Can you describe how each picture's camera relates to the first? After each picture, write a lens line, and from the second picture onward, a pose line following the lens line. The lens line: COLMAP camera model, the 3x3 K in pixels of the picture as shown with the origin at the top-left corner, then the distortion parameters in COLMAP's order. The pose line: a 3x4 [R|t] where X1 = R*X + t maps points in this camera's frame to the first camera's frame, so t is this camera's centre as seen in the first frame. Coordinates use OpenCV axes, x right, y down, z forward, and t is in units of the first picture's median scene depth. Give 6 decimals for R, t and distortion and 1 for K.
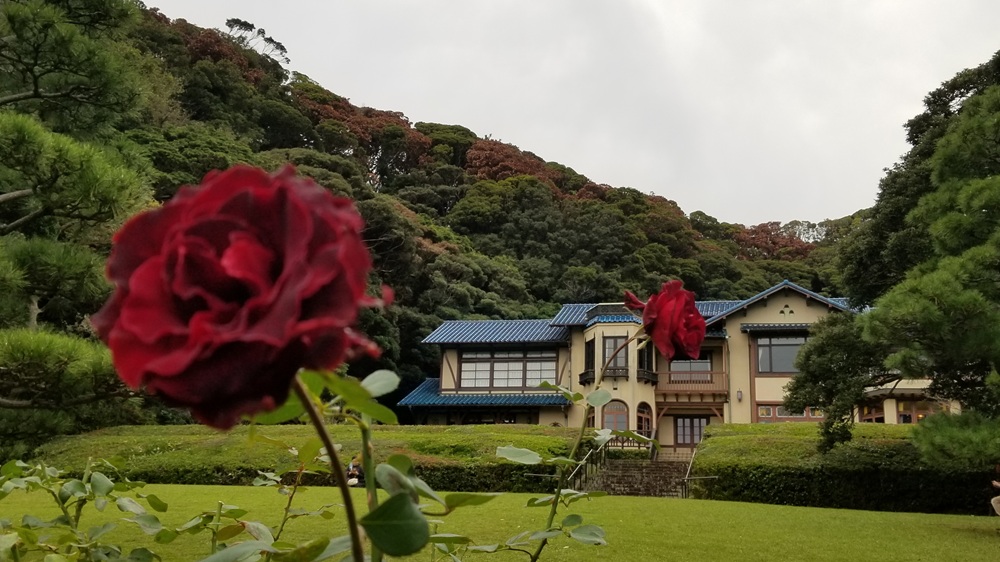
lens RADIAL K [[904.3, 0, 500.0], [0, 904.3, 281.0], [0, 0, 1]] dist [0.065590, -0.004473]
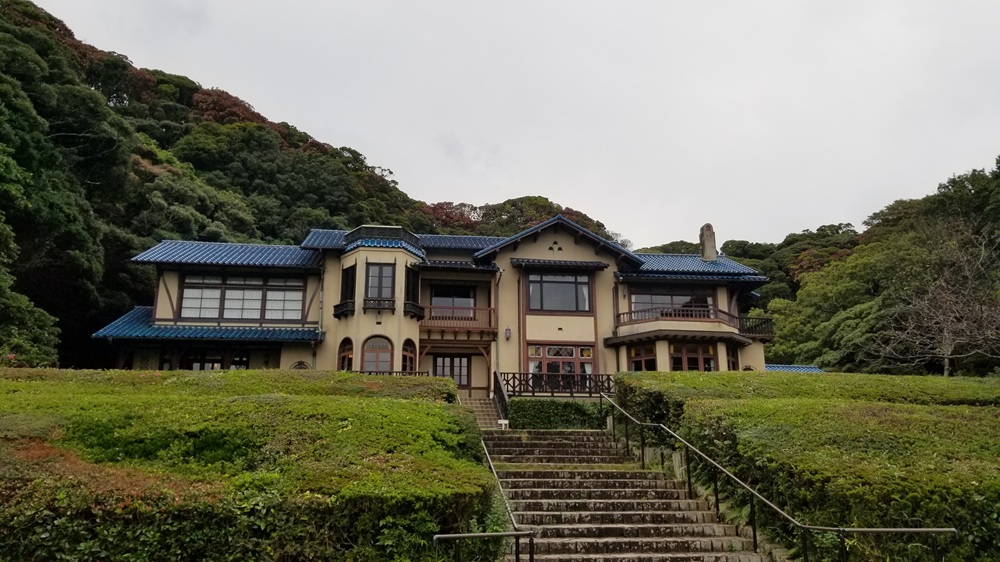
lens RADIAL K [[743.3, 0, 500.1], [0, 743.3, 268.1], [0, 0, 1]] dist [0.061356, -0.136681]
pose [[0.931960, 0.055629, 0.358269, -0.019214], [-0.067978, 0.997445, 0.021955, 0.037958], [-0.356132, -0.044815, 0.933360, 0.262000]]
